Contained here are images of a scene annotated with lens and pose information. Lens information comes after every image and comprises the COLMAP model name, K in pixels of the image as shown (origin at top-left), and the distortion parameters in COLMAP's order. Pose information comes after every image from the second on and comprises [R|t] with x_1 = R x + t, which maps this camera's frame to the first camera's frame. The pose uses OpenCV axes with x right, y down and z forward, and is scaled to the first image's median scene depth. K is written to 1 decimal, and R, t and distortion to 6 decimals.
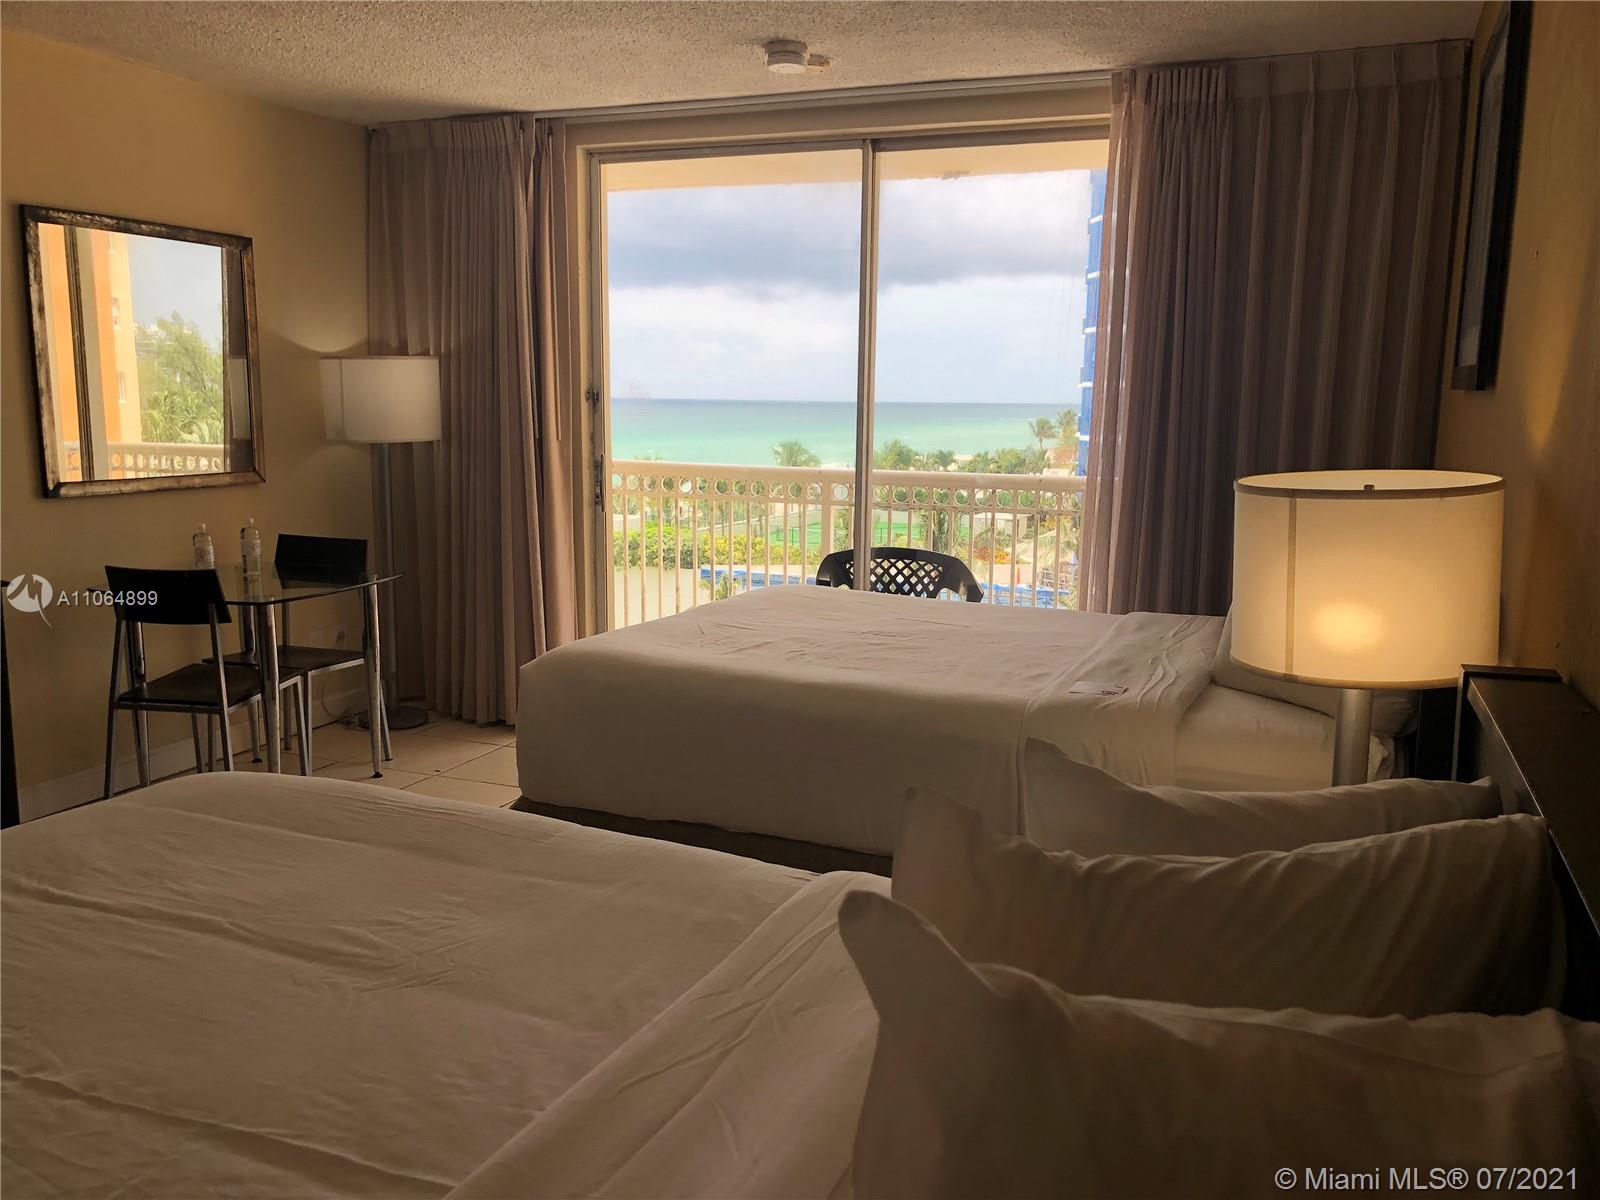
lens RADIAL K [[1305.9, 0, 810.8], [0, 1305.9, 623.3], [0, 0, 1]] dist [0.025329, -0.039800]
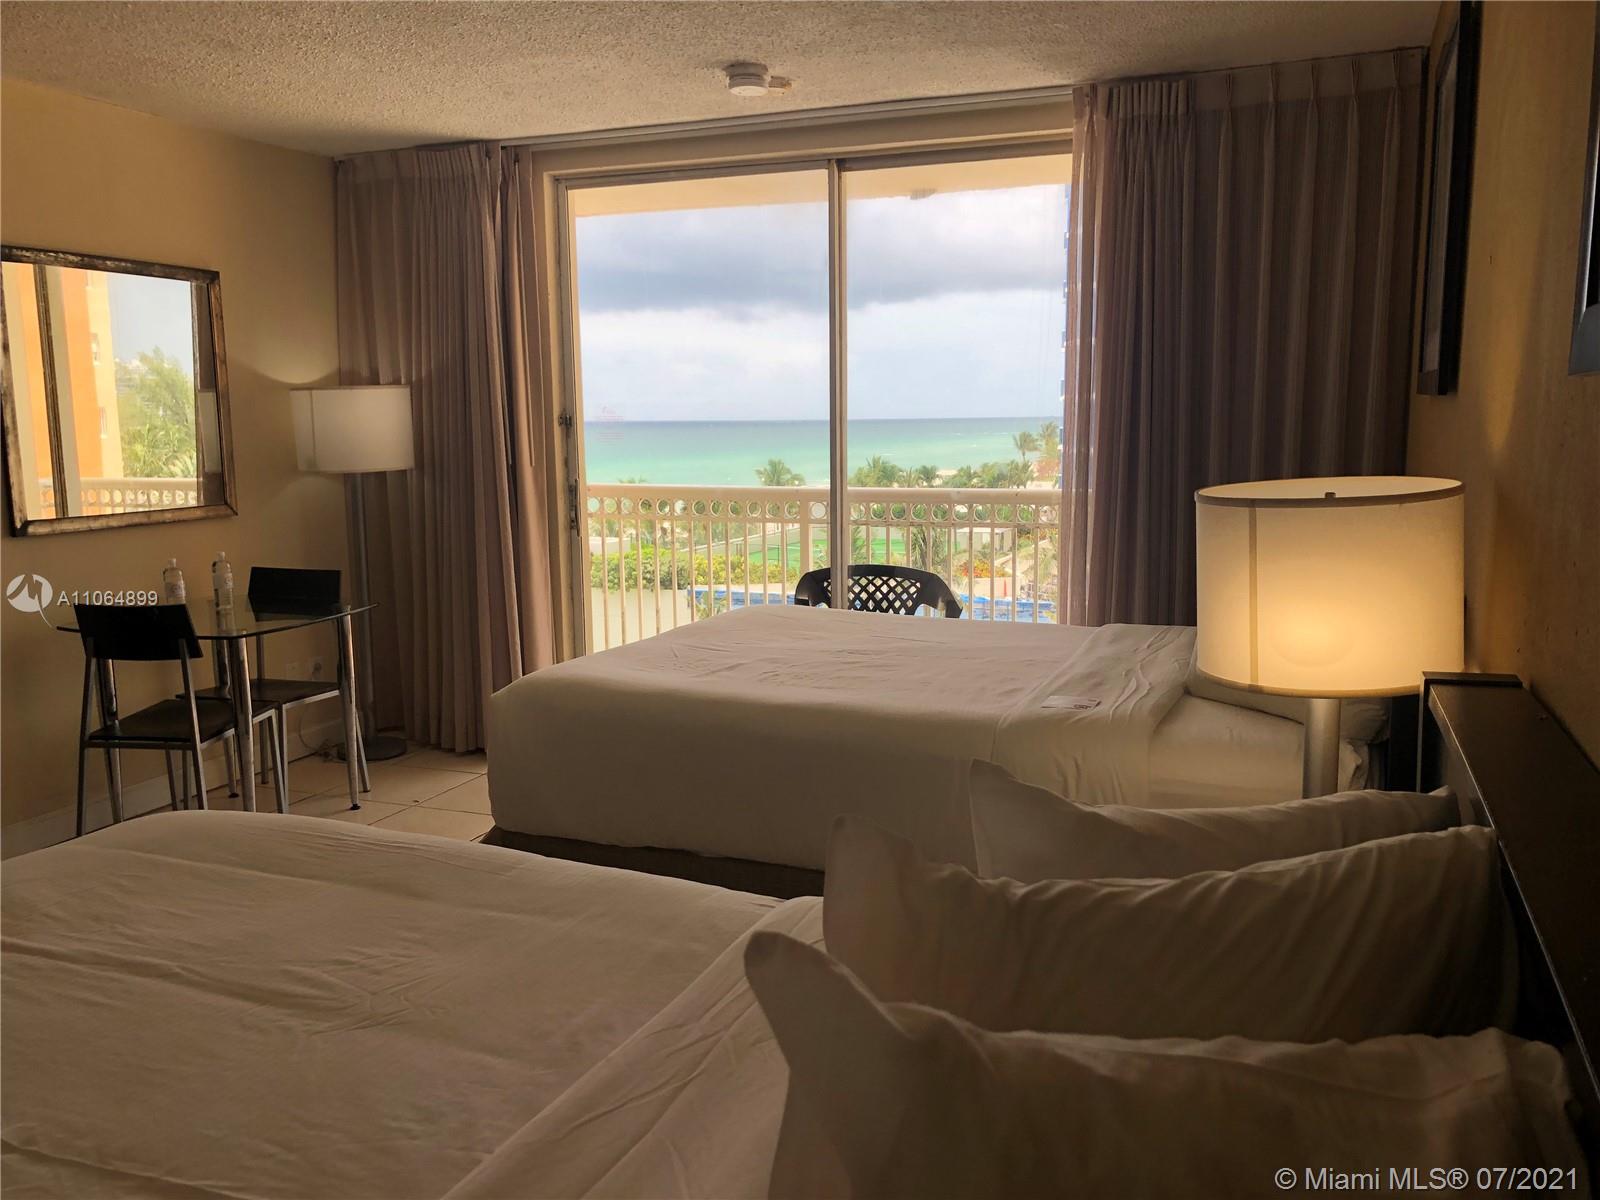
lens RADIAL K [[1305.9, 0, 806.3], [0, 1305.9, 618.5], [0, 0, 1]] dist [0.025329, -0.039800]
pose [[0.999670, -0.024995, 0.005945, 0.007355], [0.025094, 0.999537, -0.017212, -0.001023], [-0.005512, 0.017355, 0.999834, 0.002830]]
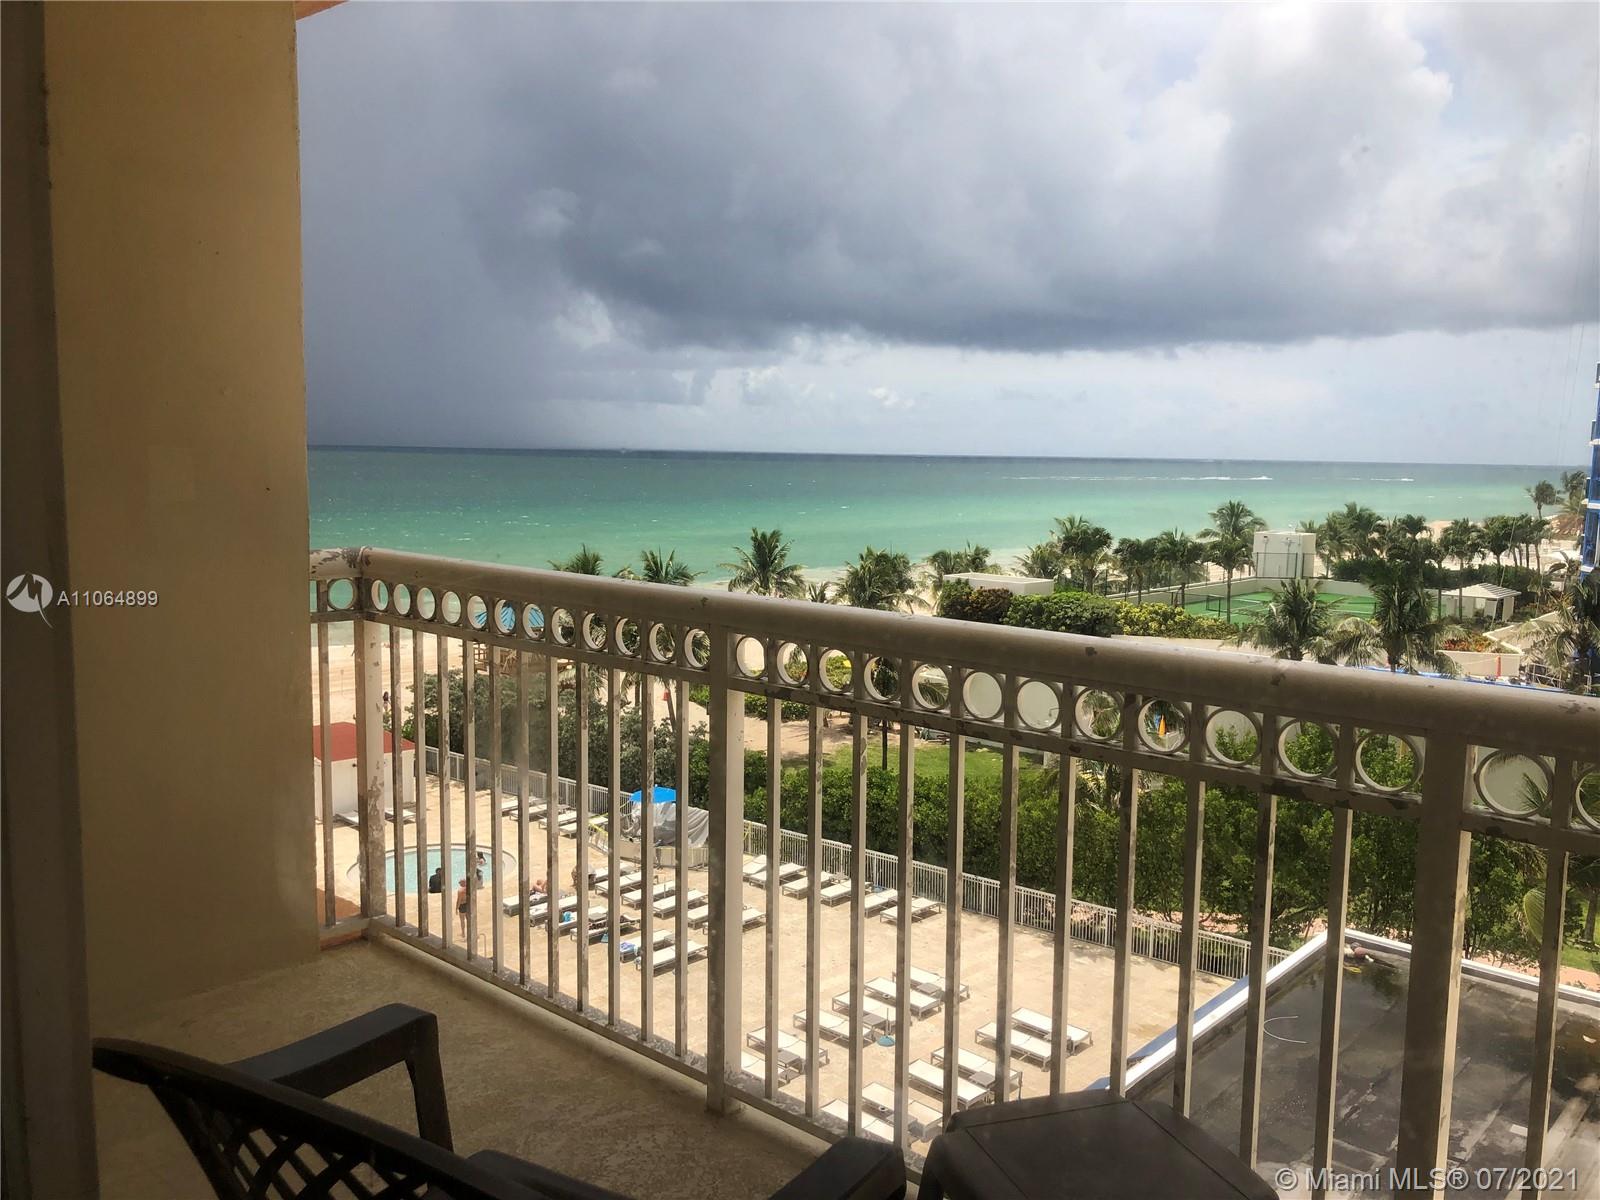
lens RADIAL K [[1305.9, 0, 814.9], [0, 1305.9, 623.3], [0, 0, 1]] dist [0.025329, -0.039800]
pose [[0.943613, 0.049532, -0.327323, 0.401943], [-0.063367, 0.997486, -0.031732, -0.189673], [0.324928, 0.050684, 0.944380, 1.117265]]
